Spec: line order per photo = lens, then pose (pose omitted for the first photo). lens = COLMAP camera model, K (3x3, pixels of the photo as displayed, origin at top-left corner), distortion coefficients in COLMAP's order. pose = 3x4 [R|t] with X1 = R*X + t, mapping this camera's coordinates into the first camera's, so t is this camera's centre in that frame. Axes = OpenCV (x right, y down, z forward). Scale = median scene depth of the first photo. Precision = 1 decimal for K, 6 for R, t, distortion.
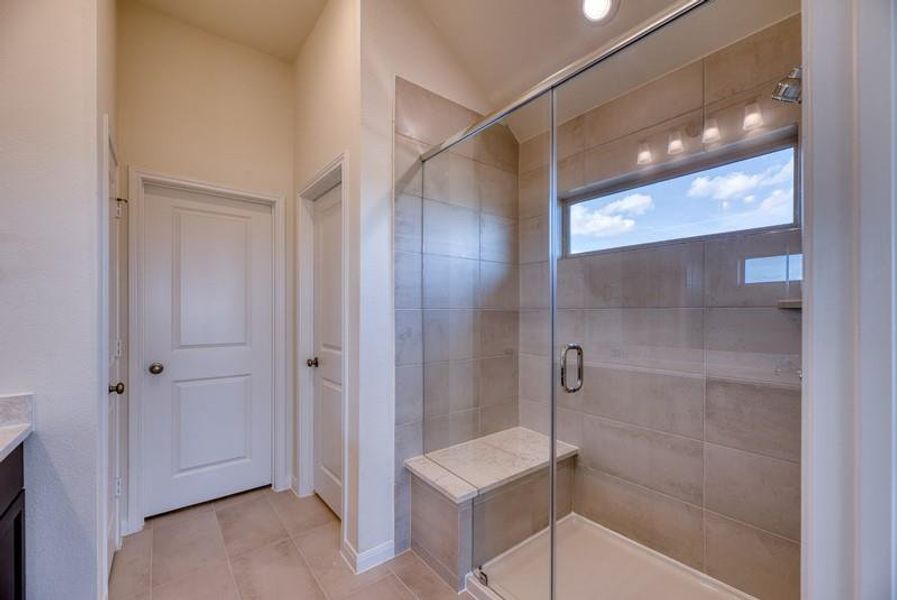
lens RADIAL K [[369.7, 0, 466.1], [0, 369.7, 314.9], [0, 0, 1]] dist [0.001187, -0.000785]
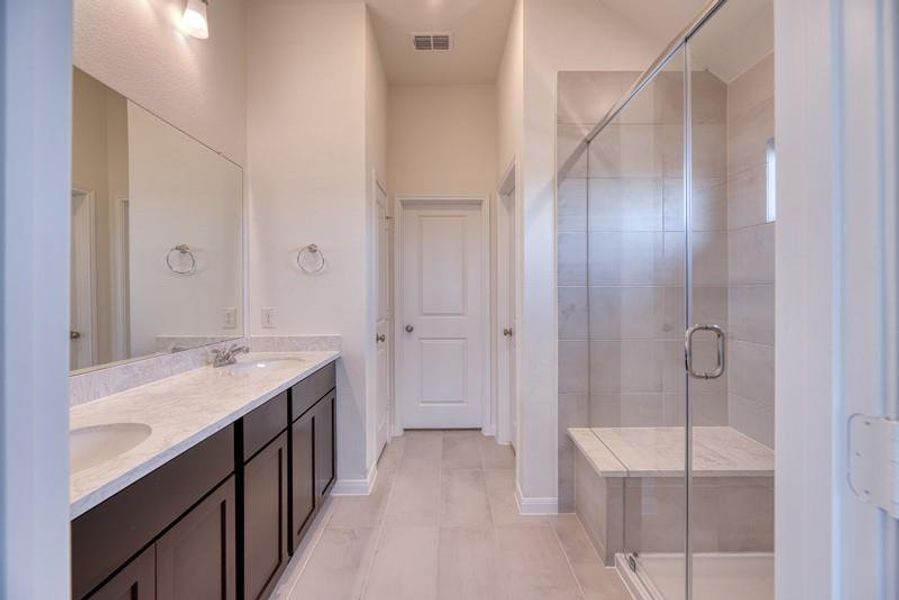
lens RADIAL K [[370.5, 0, 450.0], [0, 370.5, 293.3], [0, 0, 1]] dist [0.001187, -0.000785]
pose [[0.777067, 0.001624, -0.629416, 0.236892], [0.000294, 0.999996, 0.002944, 0.001166], [0.629418, -0.002473, 0.777063, -0.044084]]
